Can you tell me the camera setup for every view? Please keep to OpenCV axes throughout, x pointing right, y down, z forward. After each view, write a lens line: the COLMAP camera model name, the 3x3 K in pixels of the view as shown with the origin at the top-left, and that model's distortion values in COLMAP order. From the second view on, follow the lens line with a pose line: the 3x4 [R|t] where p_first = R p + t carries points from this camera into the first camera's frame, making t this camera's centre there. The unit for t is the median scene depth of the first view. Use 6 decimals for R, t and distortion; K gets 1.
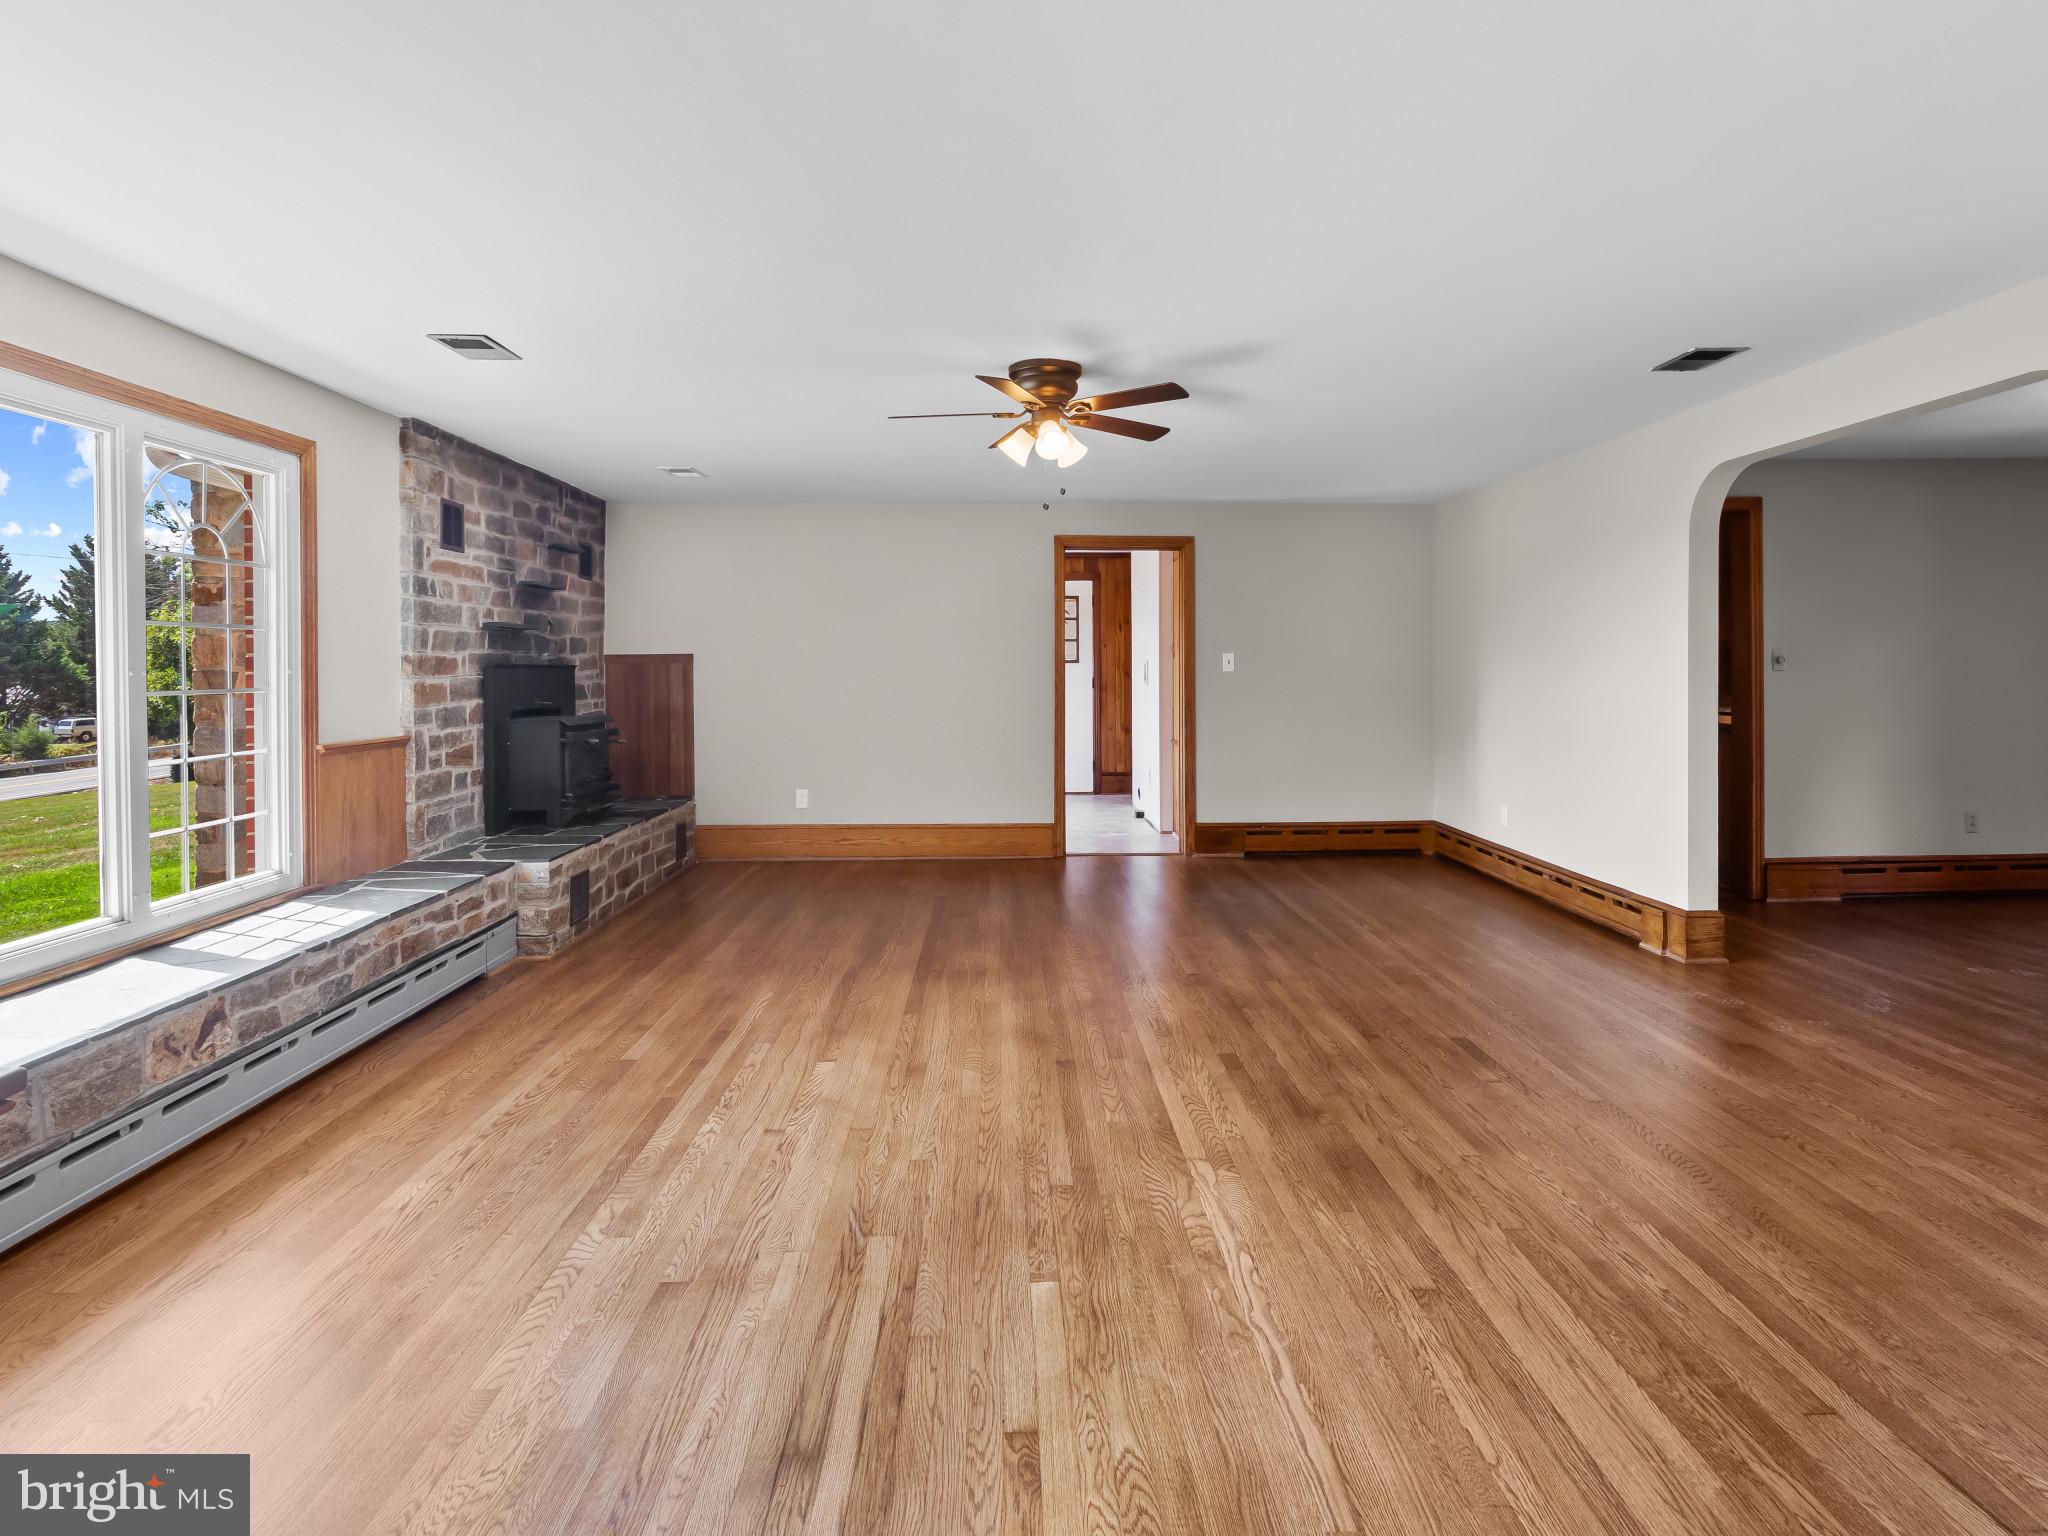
lens RADIAL K [[1139.6, 0, 1045.7], [0, 1139.6, 658.5], [0, 0, 1]] dist [0.003487, 0.002293]
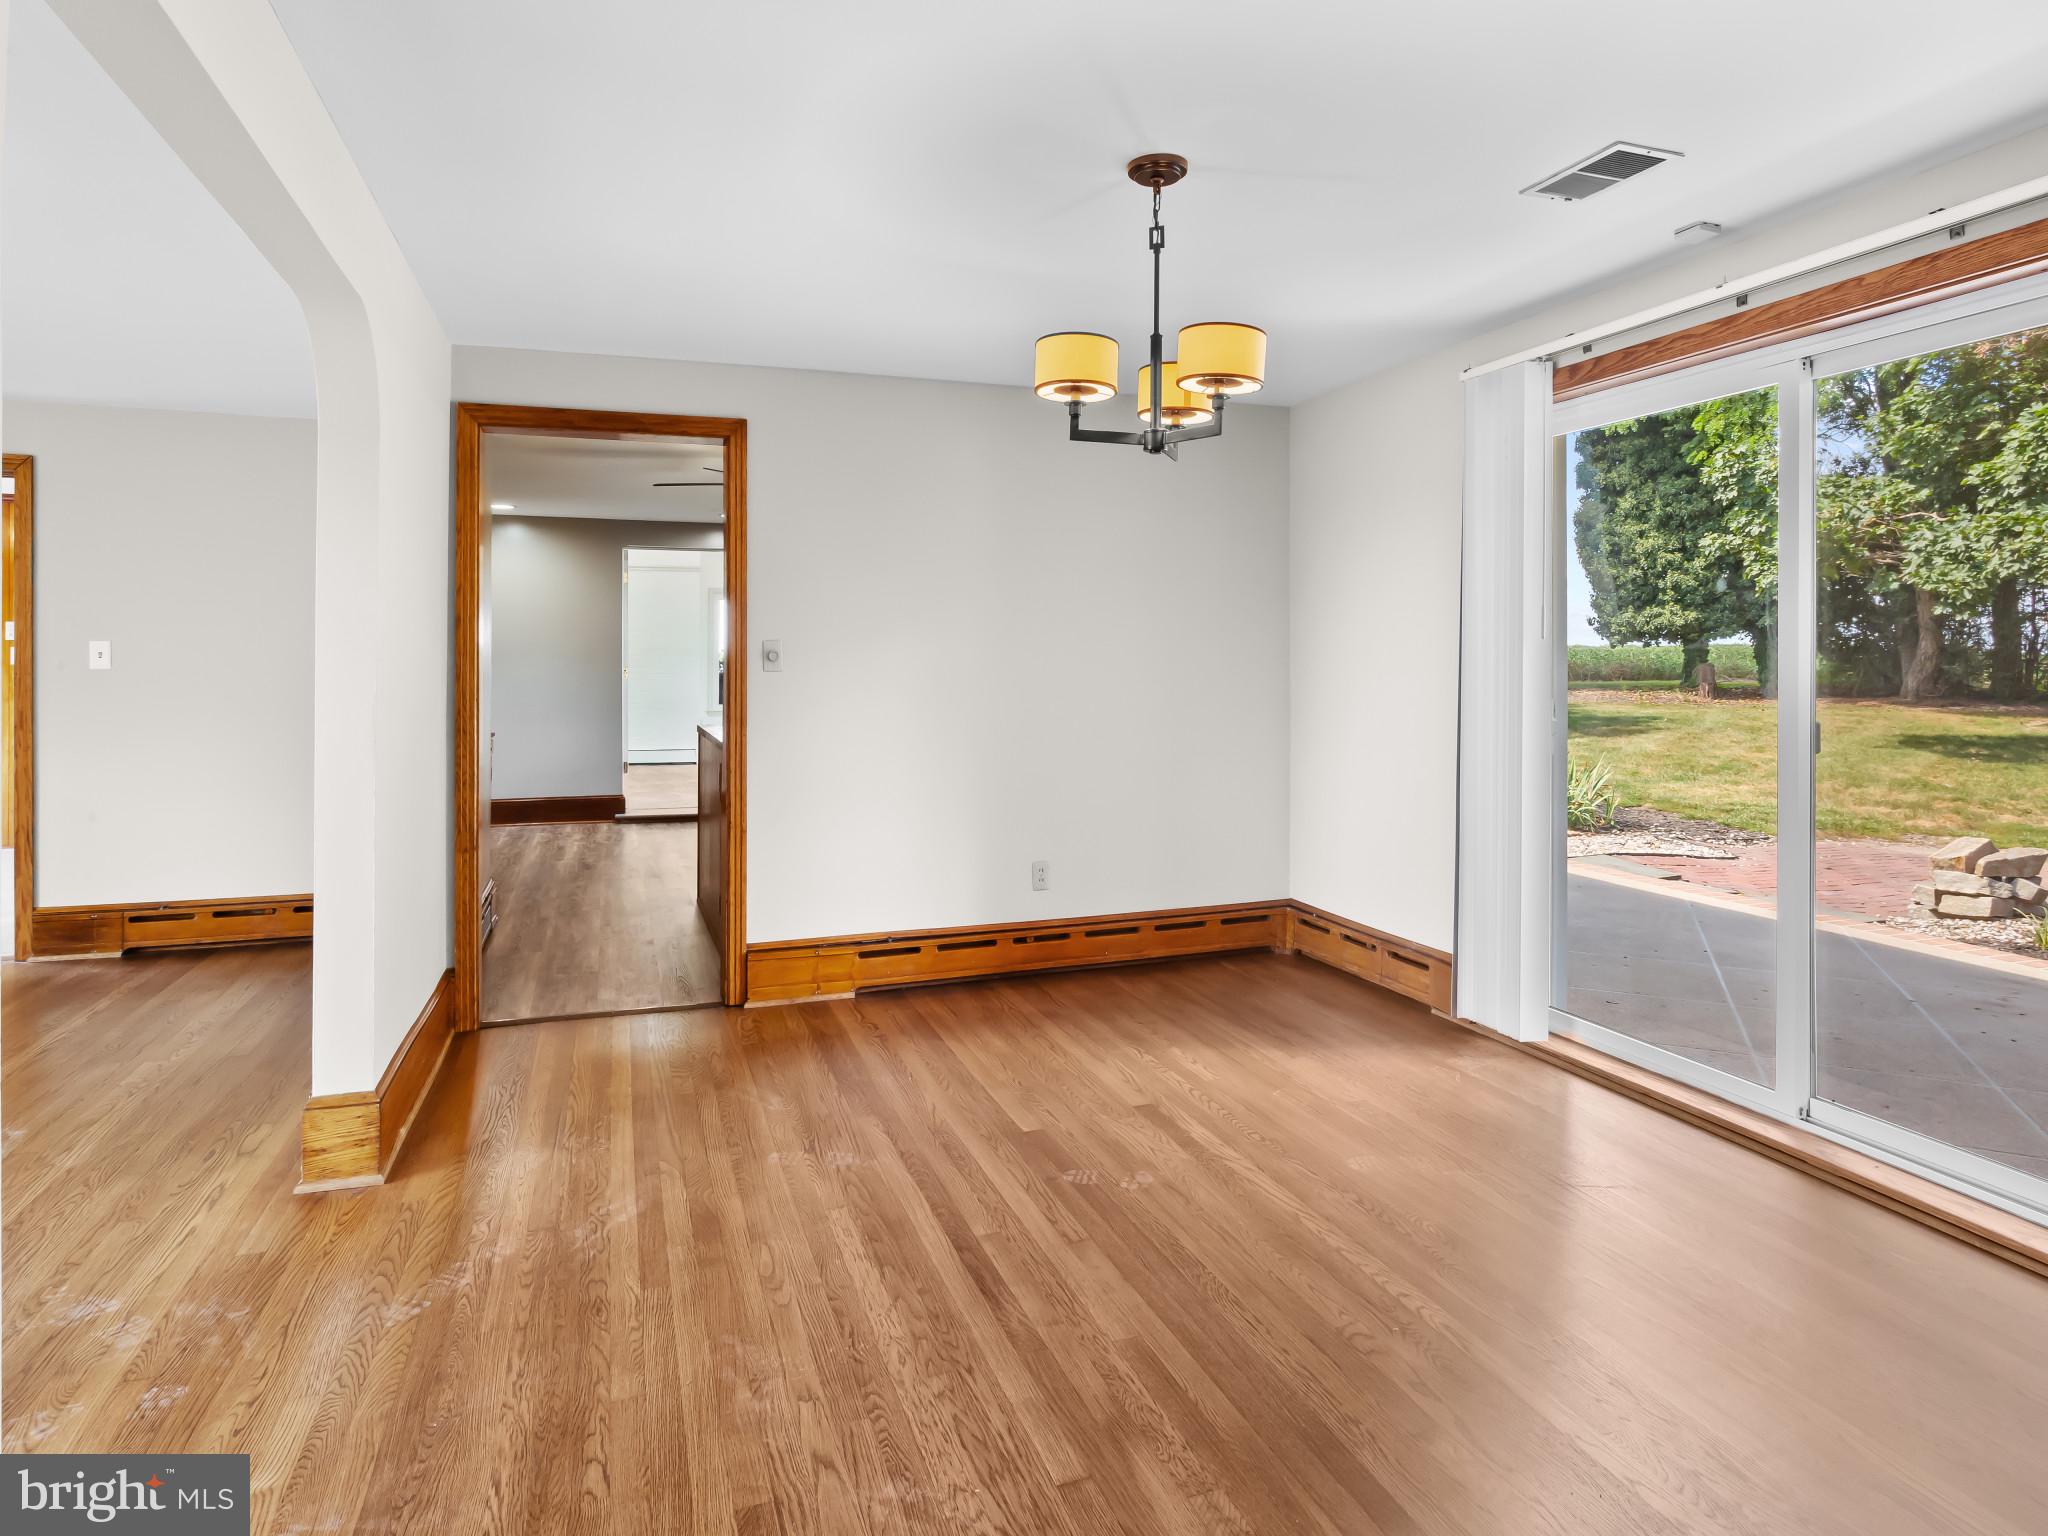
lens RADIAL K [[1176.6, 0, 1031.6], [0, 1176.6, 647.9], [0, 0, 1]] dist [-0.004327, 0.002749]
pose [[0.955897, 0.011393, 0.293481, 0.630521], [-0.009481, 0.999924, -0.007937, 0.000850], [-0.293549, 0.004805, 0.955932, 0.294331]]
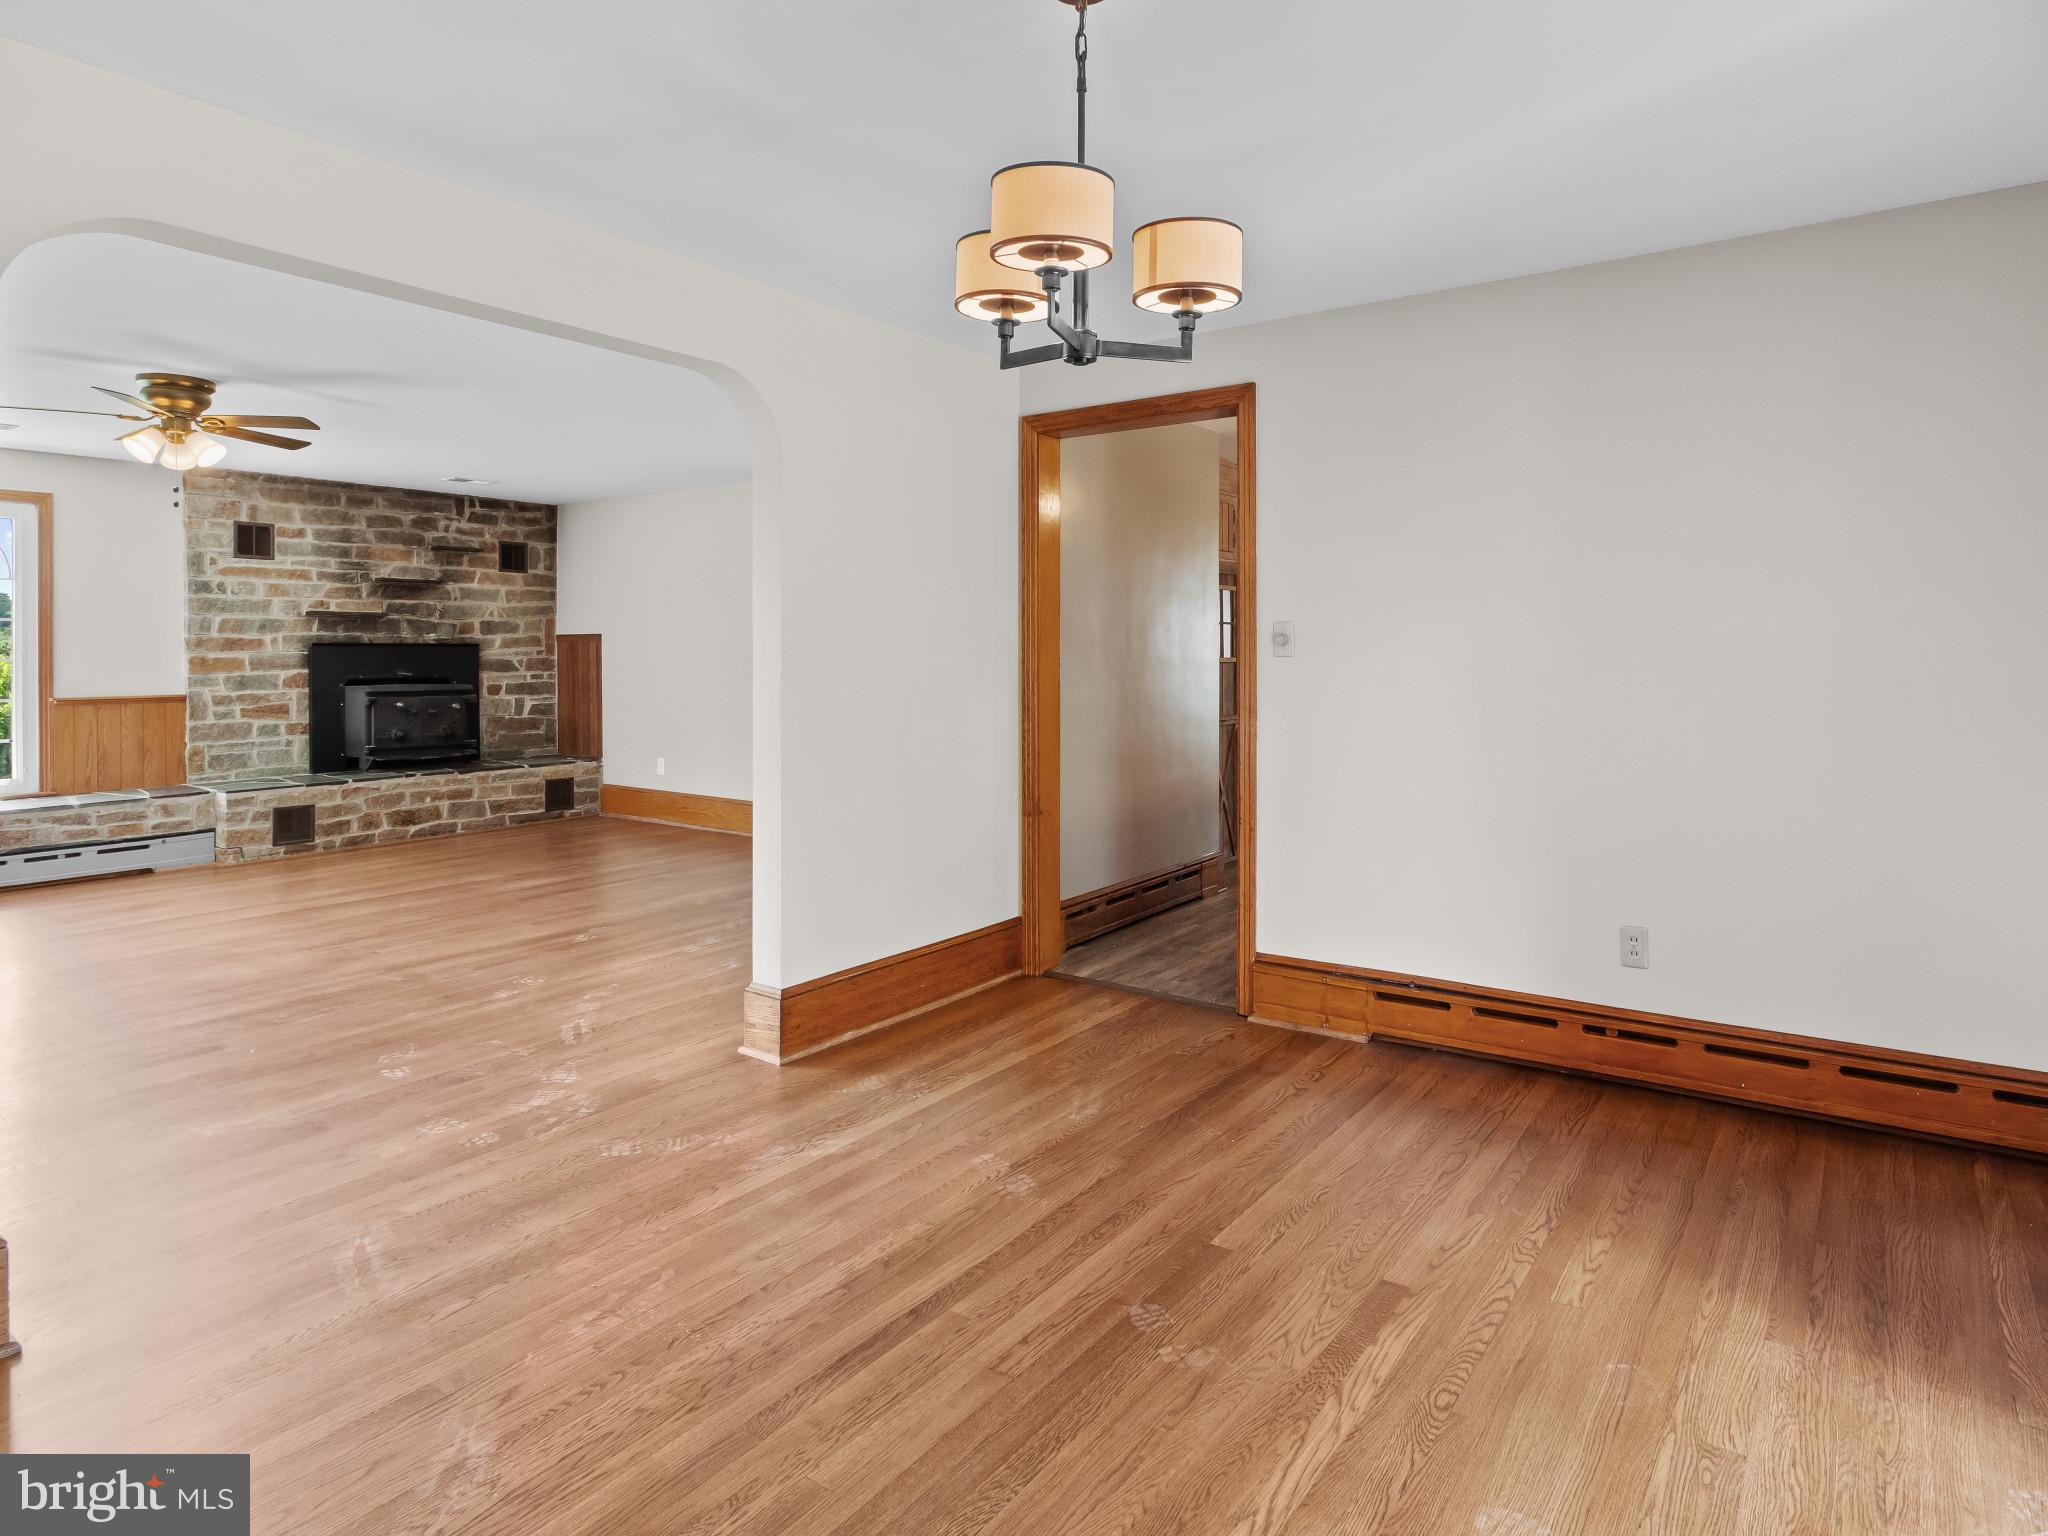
lens RADIAL K [[1176.6, 0, 1031.6], [0, 1176.6, 647.9], [0, 0, 1]] dist [-0.004327, 0.002749]
pose [[0.790706, 0.004059, -0.612183, 1.004085], [0.003063, 0.999939, 0.010586, -0.001307], [0.612189, -0.010245, 0.790645, 0.442085]]
